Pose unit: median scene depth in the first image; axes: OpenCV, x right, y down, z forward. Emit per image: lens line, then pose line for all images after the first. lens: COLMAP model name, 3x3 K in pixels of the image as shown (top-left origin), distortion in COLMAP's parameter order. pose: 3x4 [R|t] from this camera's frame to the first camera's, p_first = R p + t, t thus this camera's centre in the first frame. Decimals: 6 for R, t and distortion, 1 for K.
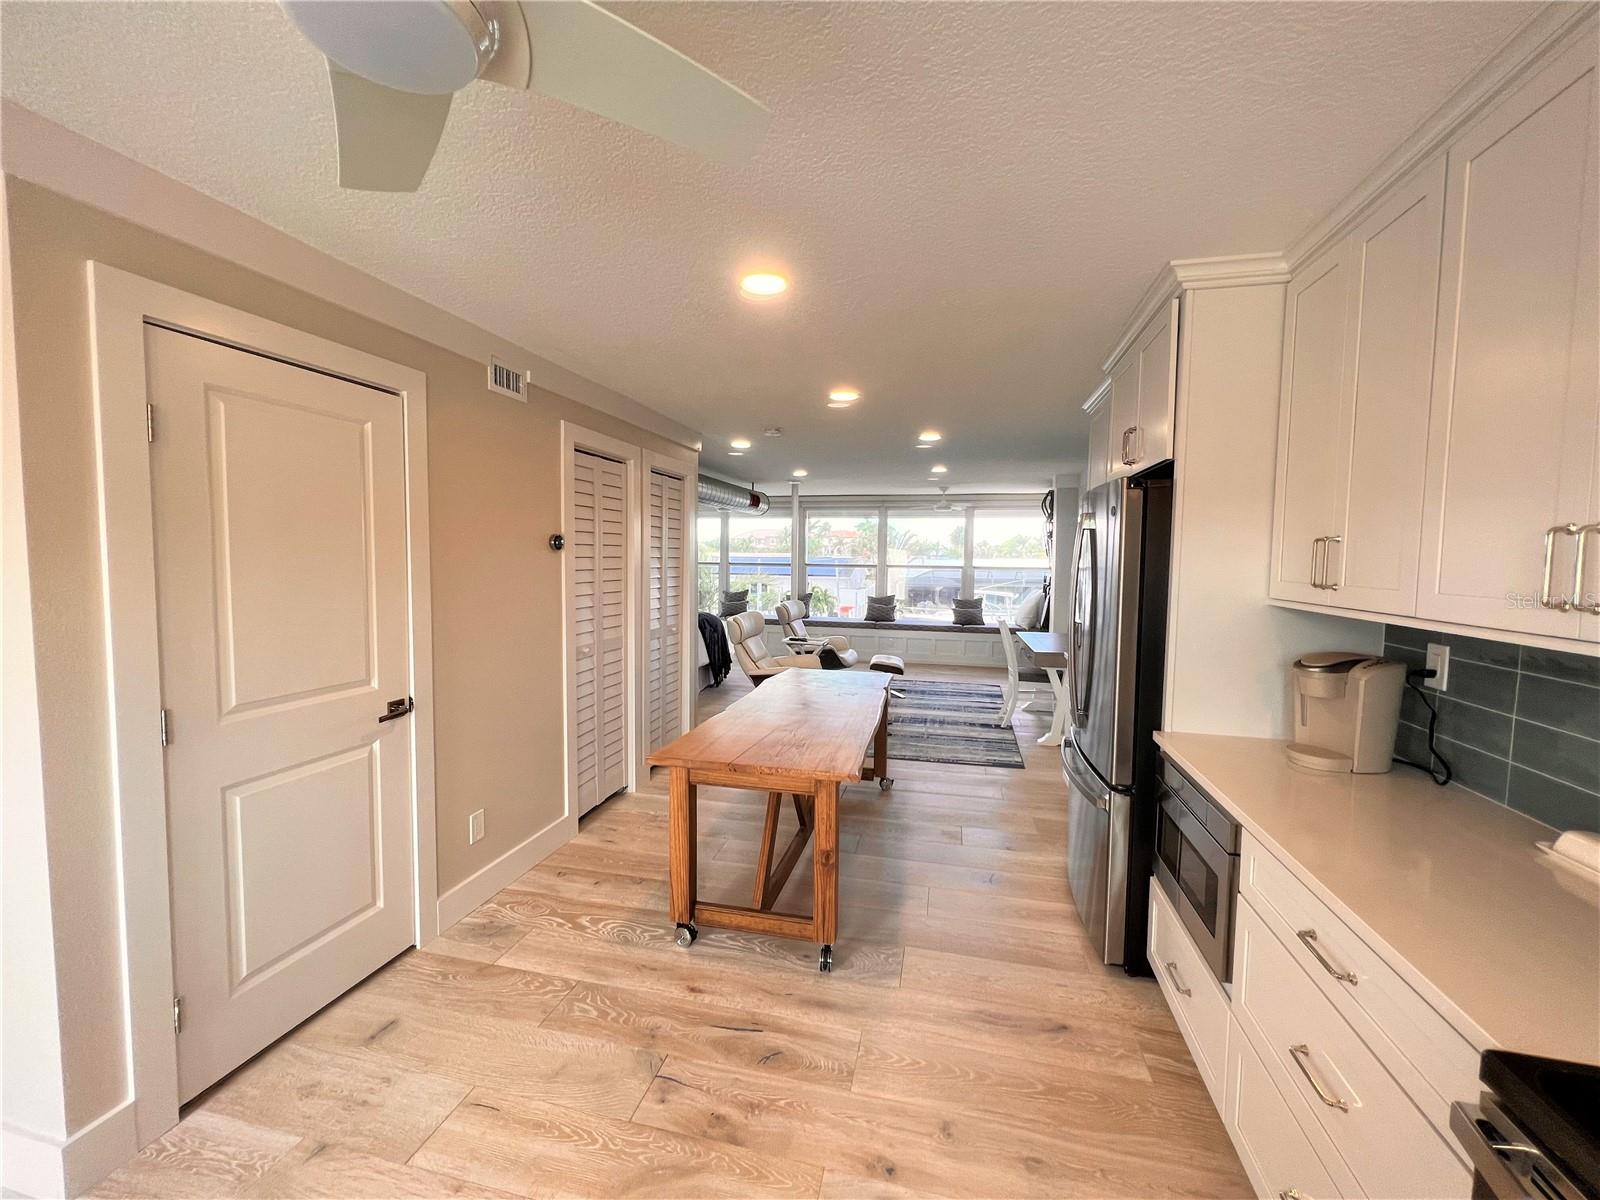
lens RADIAL K [[643.0, 0, 798.4], [0, 643.0, 596.3], [0, 0, 1]] dist [-0.000779, 0.000682]
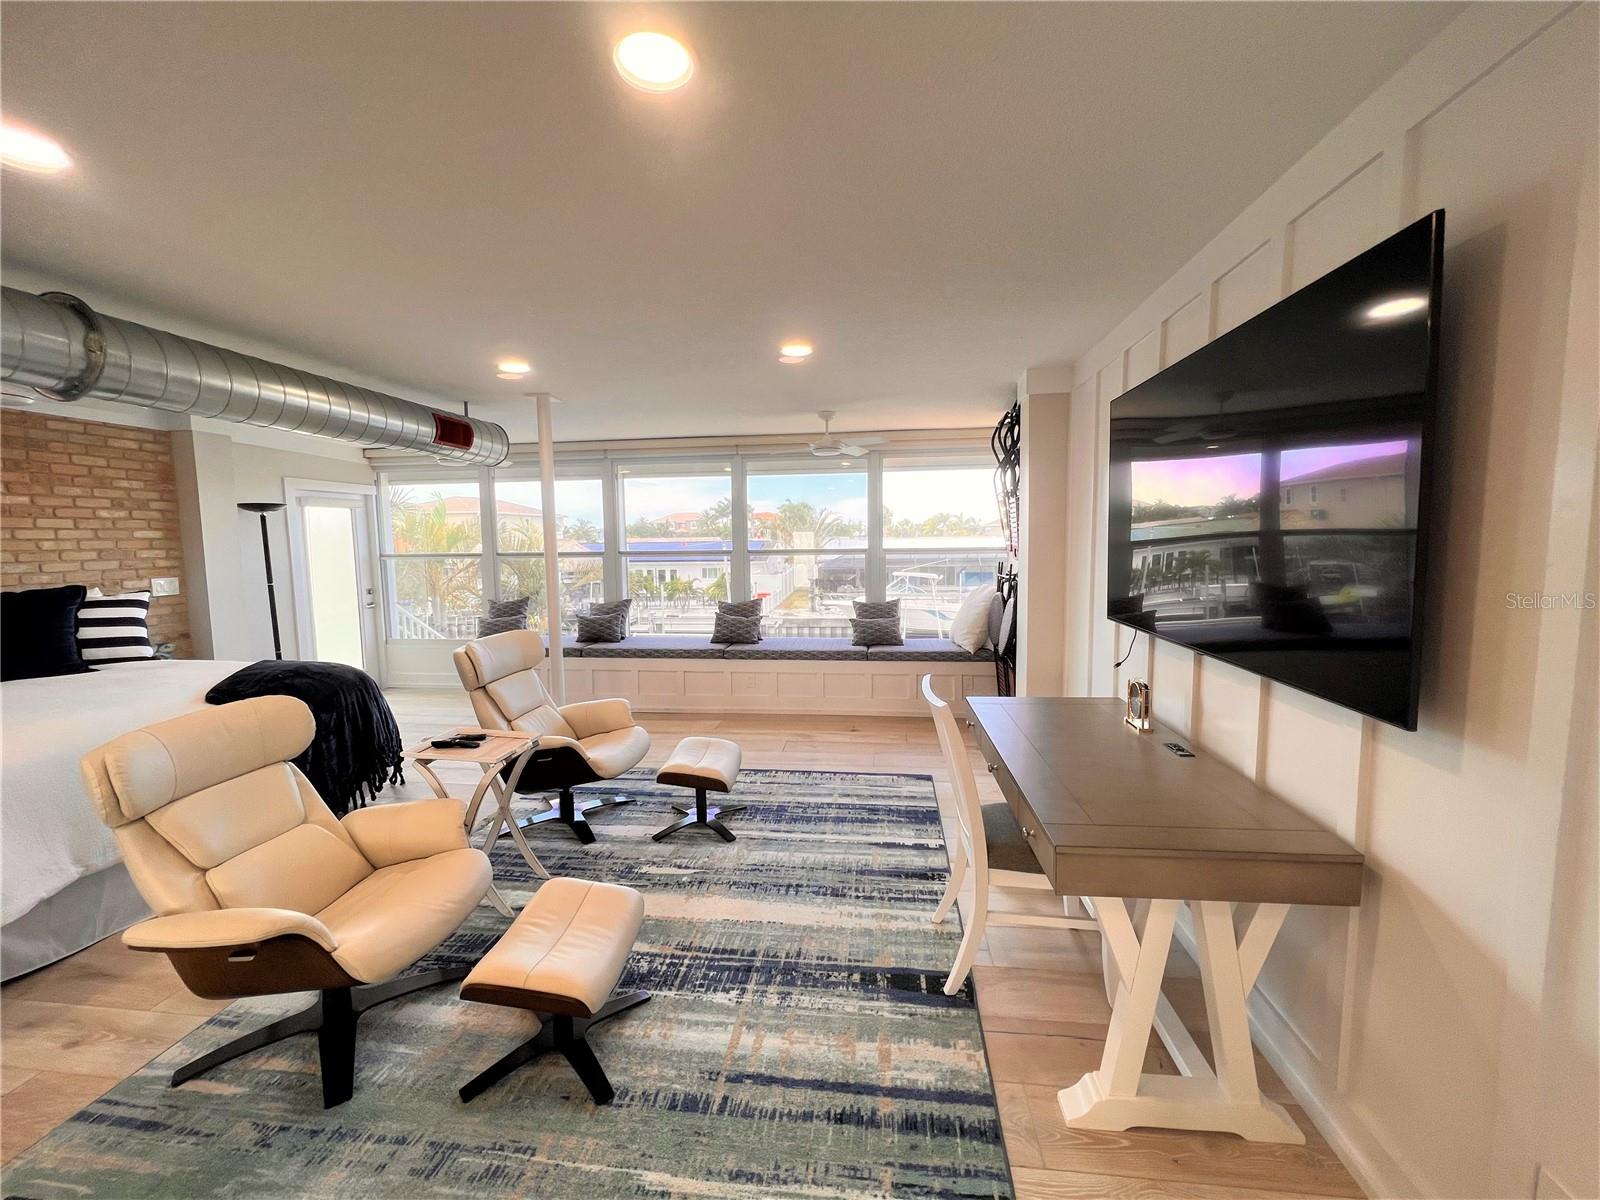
lens RADIAL K [[643.0, 0, 798.4], [0, 643.0, 596.3], [0, 0, 1]] dist [-0.000779, 0.000682]
pose [[0.993195, -0.034729, 0.111167, 0.313813], [0.031764, 0.999094, 0.028340, -0.055995], [-0.112050, -0.024616, 0.993398, 1.021581]]
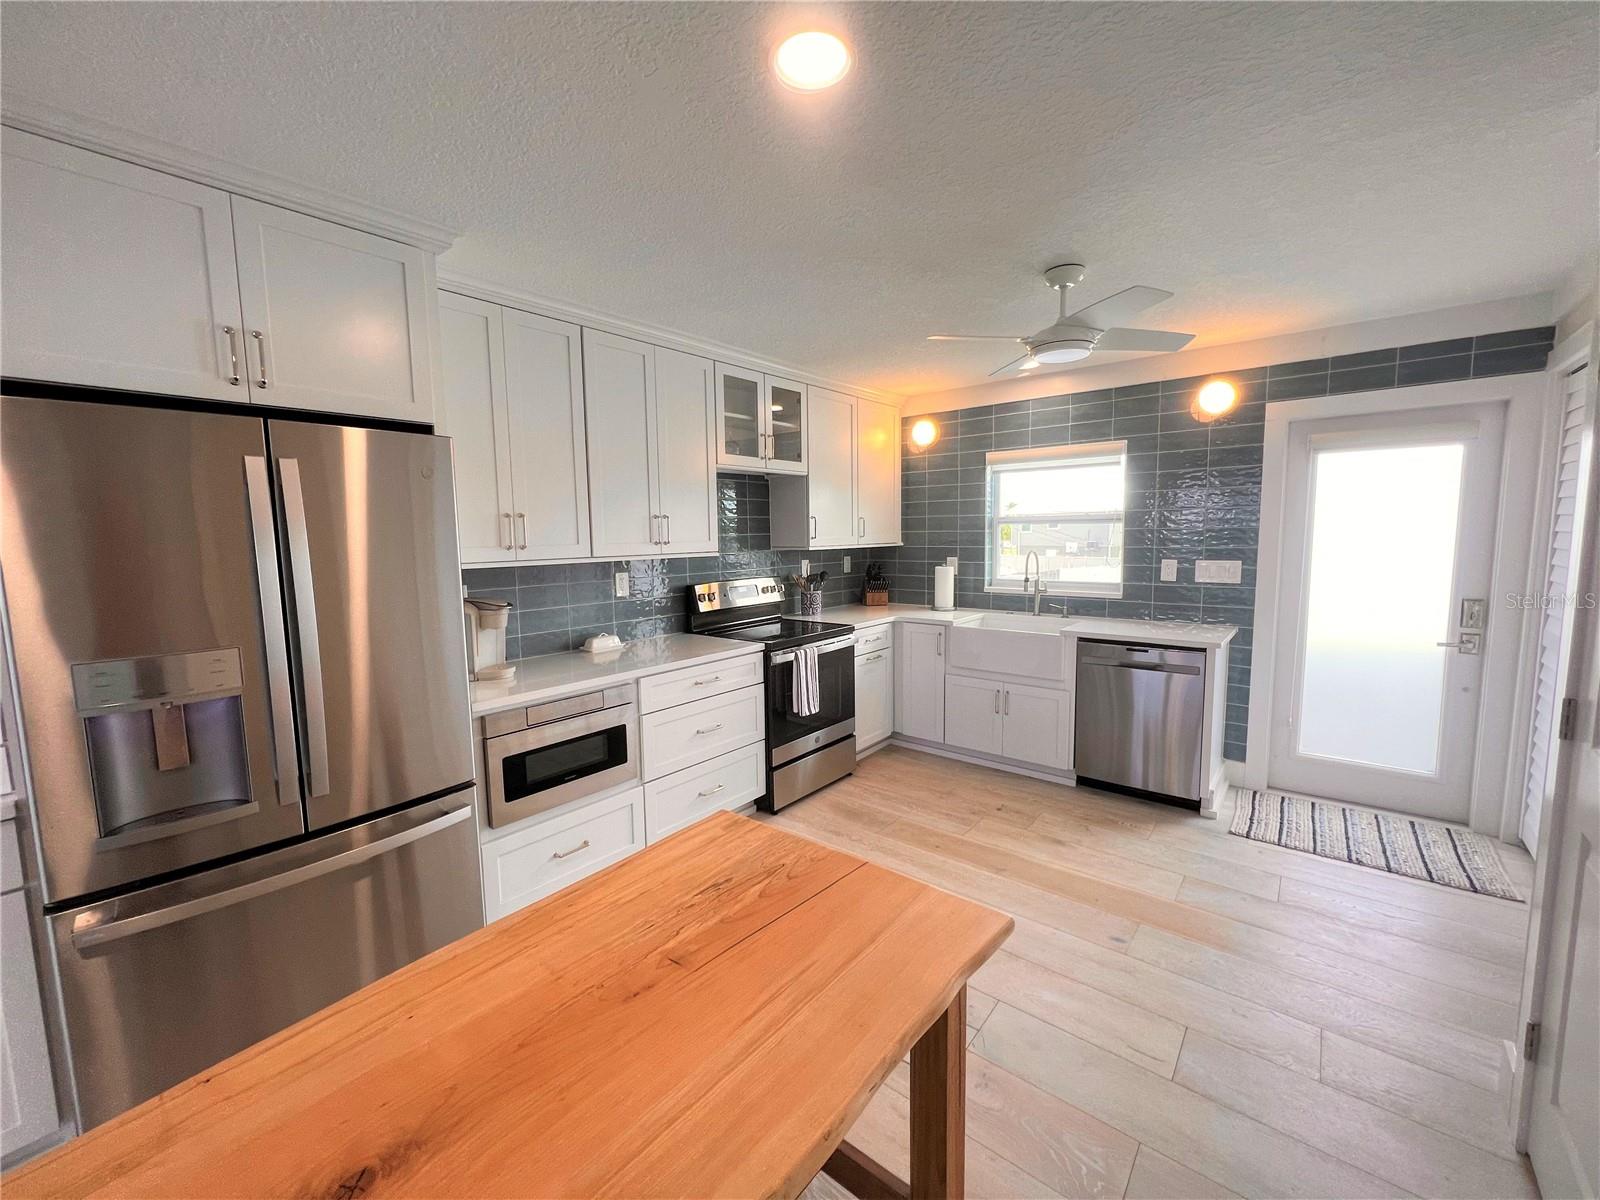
lens RADIAL K [[643.0, 0, 798.4], [0, 643.0, 596.3], [0, 0, 1]] dist [-0.000779, 0.000682]
pose [[-0.899421, -0.041647, 0.435095, -0.194104], [0.034459, 0.985595, 0.165575, -0.060771], [-0.435723, 0.163914, -0.885030, 0.980605]]
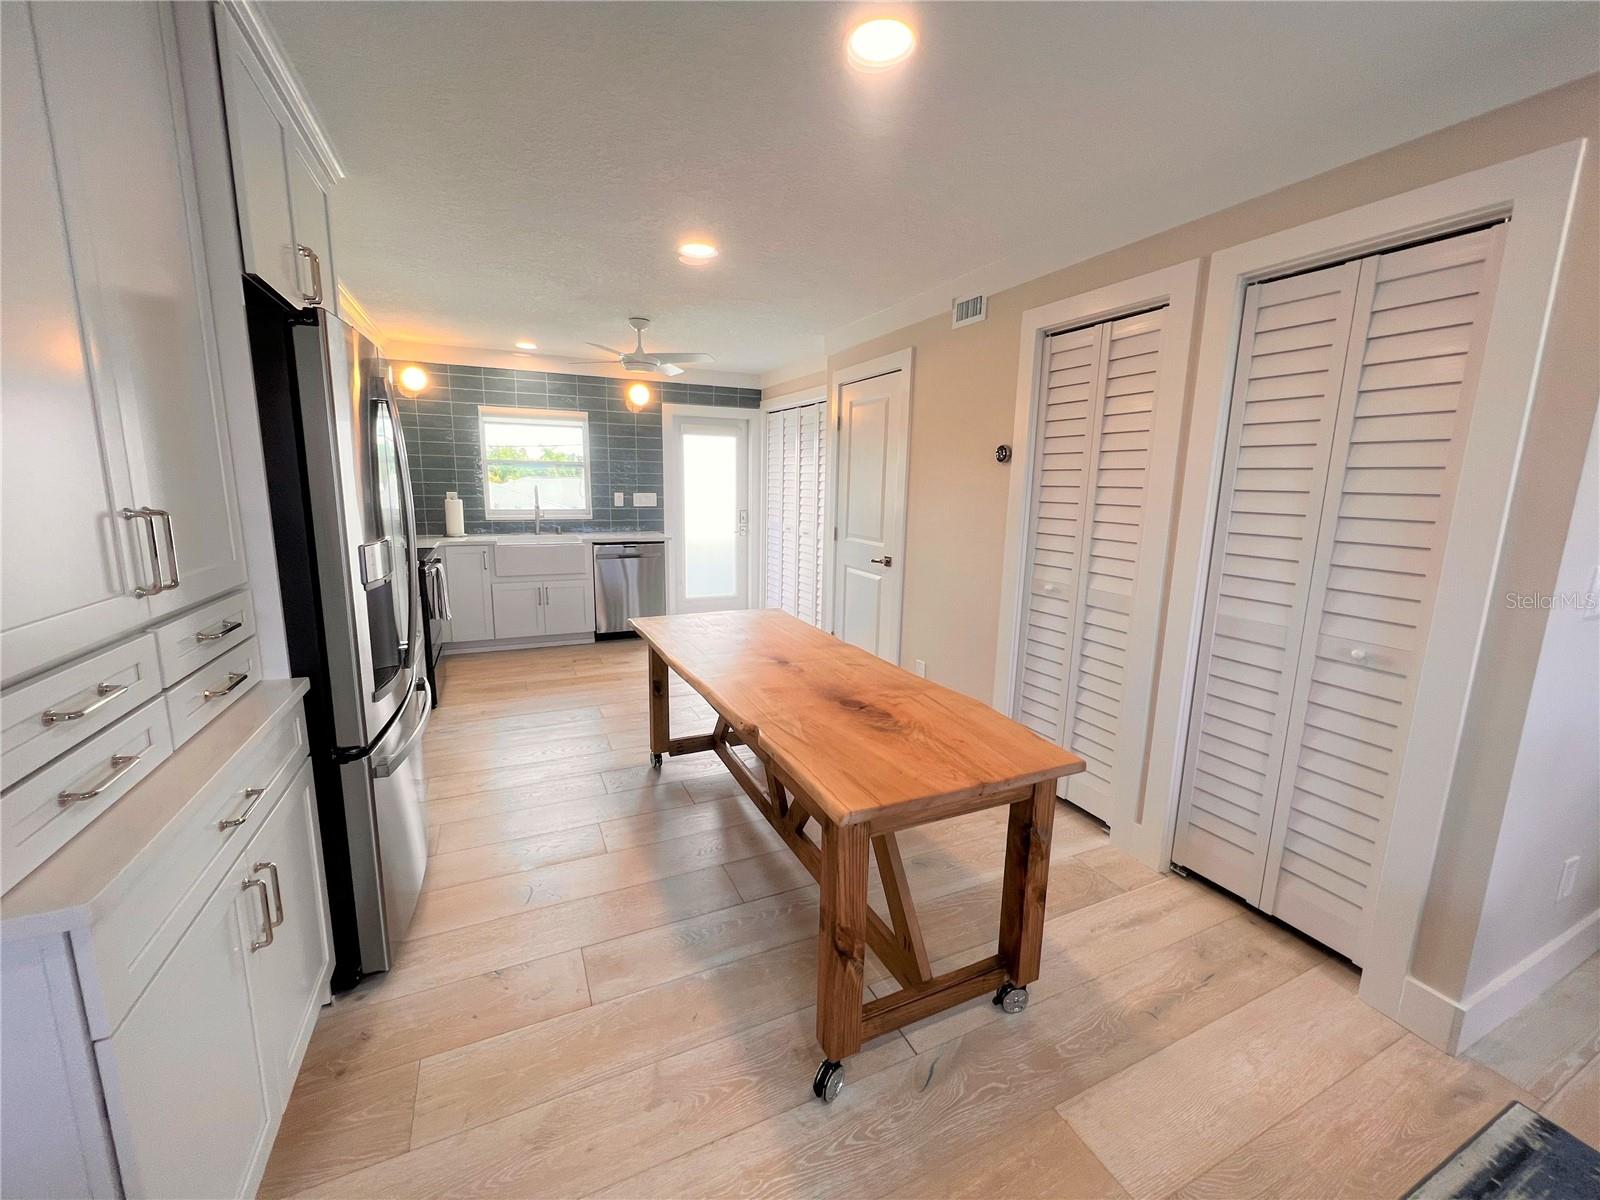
lens RADIAL K [[643.0, 0, 798.4], [0, 643.0, 596.3], [0, 0, 1]] dist [-0.000779, 0.000682]
pose [[-0.782728, 0.084816, -0.616558, 0.401748], [-0.066396, 0.973637, 0.218227, -0.059118], [0.618812, 0.211749, -0.756461, 1.388368]]
